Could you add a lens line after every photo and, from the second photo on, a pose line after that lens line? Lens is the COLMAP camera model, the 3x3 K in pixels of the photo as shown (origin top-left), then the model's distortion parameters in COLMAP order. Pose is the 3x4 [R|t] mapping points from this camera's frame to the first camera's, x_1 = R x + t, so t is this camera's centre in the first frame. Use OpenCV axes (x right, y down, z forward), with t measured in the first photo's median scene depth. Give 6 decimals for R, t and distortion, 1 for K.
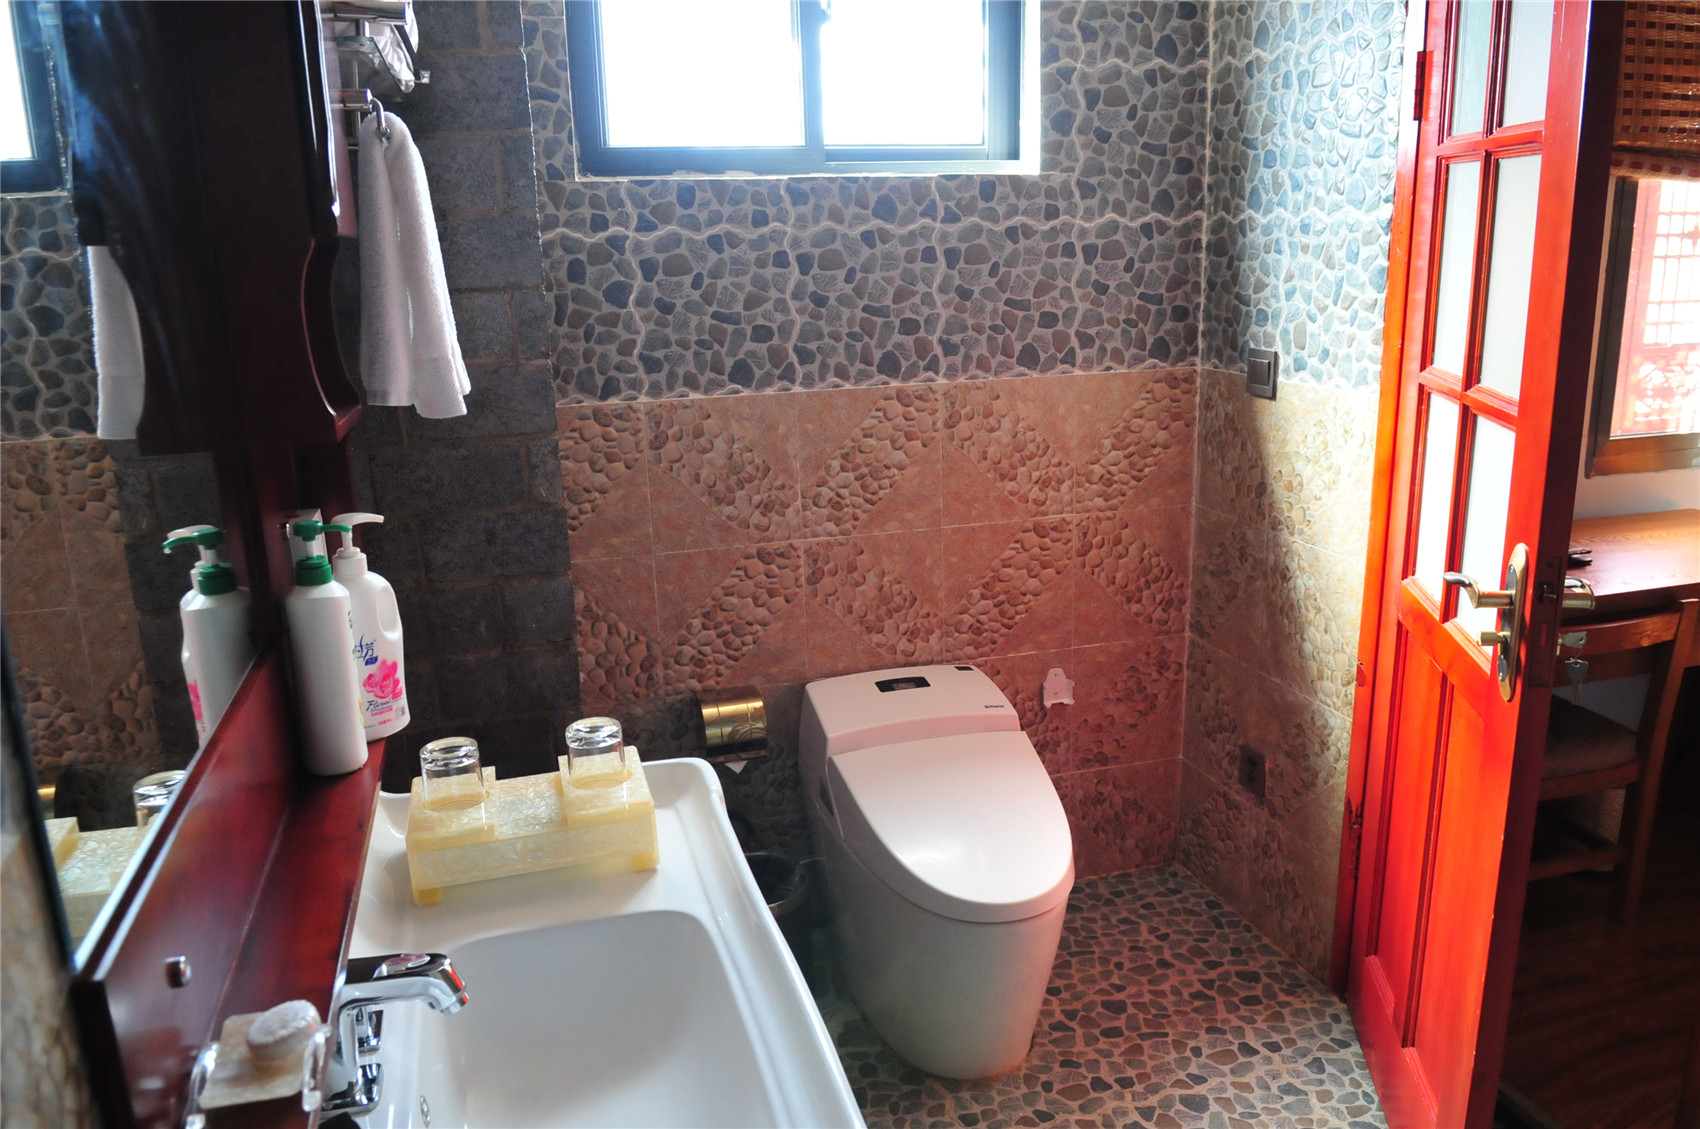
lens RADIAL K [[1252.4, 0, 850.4], [0, 1252.4, 573.2], [0, 0, 1]] dist [-0.021155, -0.038643]
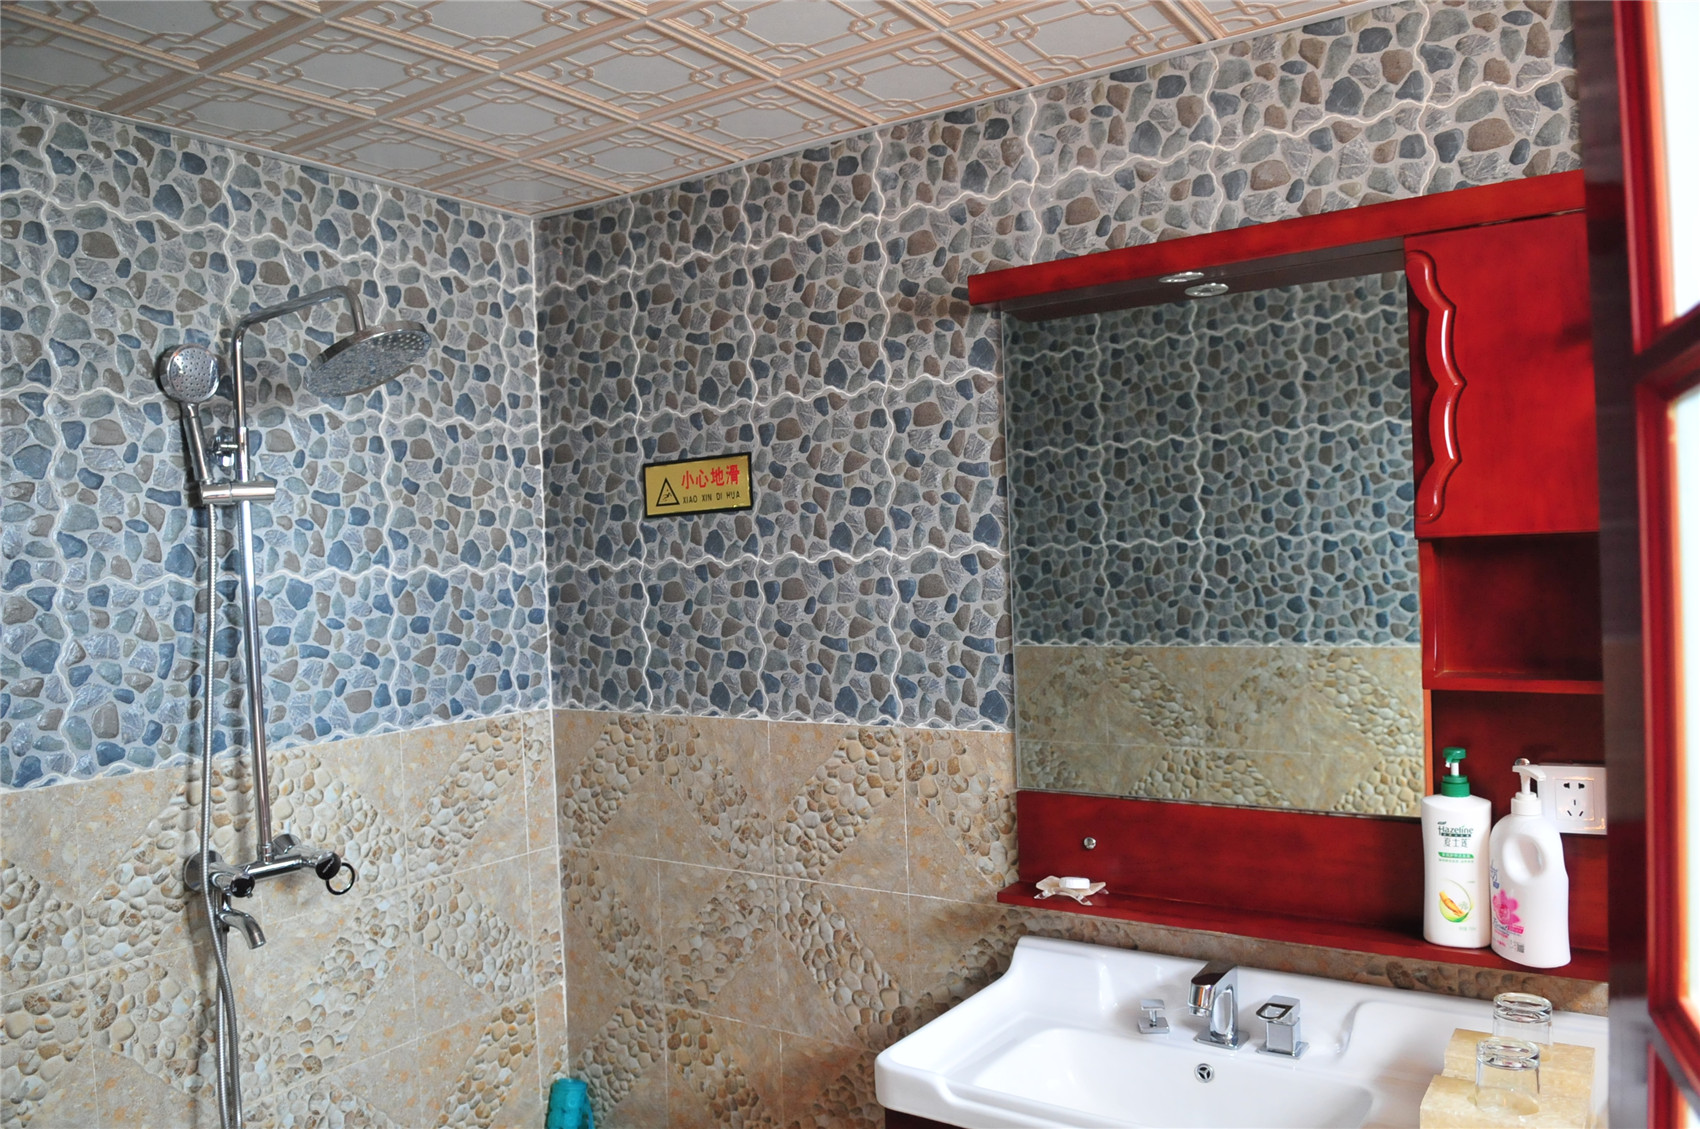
lens RADIAL K [[1266.9, 0, 849.8], [0, 1266.9, 601.9], [0, 0, 1]] dist [-0.004055, -0.032877]
pose [[0.770259, -0.021273, 0.637376, -0.165161], [0.181990, 0.965216, -0.187718, -0.016322], [-0.611212, 0.260588, 0.747338, 0.075563]]
